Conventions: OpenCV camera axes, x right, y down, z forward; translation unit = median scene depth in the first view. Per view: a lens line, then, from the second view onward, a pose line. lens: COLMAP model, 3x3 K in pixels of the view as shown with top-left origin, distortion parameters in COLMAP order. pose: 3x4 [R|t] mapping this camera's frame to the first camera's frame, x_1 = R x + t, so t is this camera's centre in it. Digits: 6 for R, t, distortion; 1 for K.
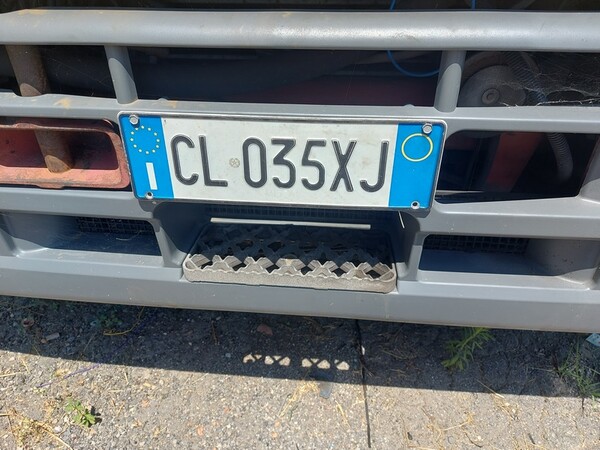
lens RADIAL K [[422.7, 0, 298.7], [0, 422.7, 222.6], [0, 0, 1]] dist [0.086505, -0.089469]
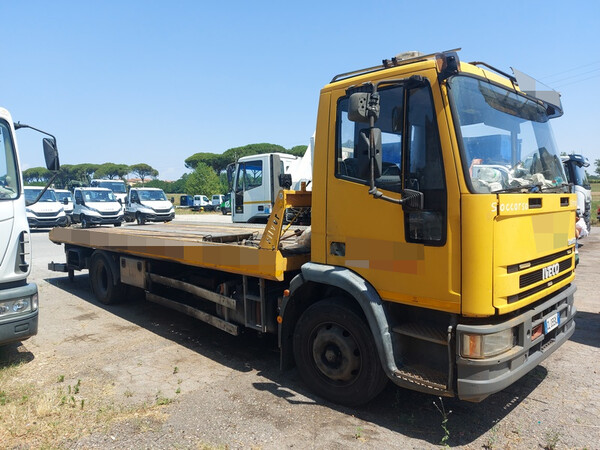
lens RADIAL K [[422.7, 0, 298.7], [0, 422.7, 222.6], [0, 0, 1]] dist [0.086505, -0.089469]
pose [[0.650843, -0.048636, 0.757653, -7.294618], [0.441498, 0.836106, -0.325586, -0.943294], [-0.617643, 0.546407, 0.565647, -1.181780]]
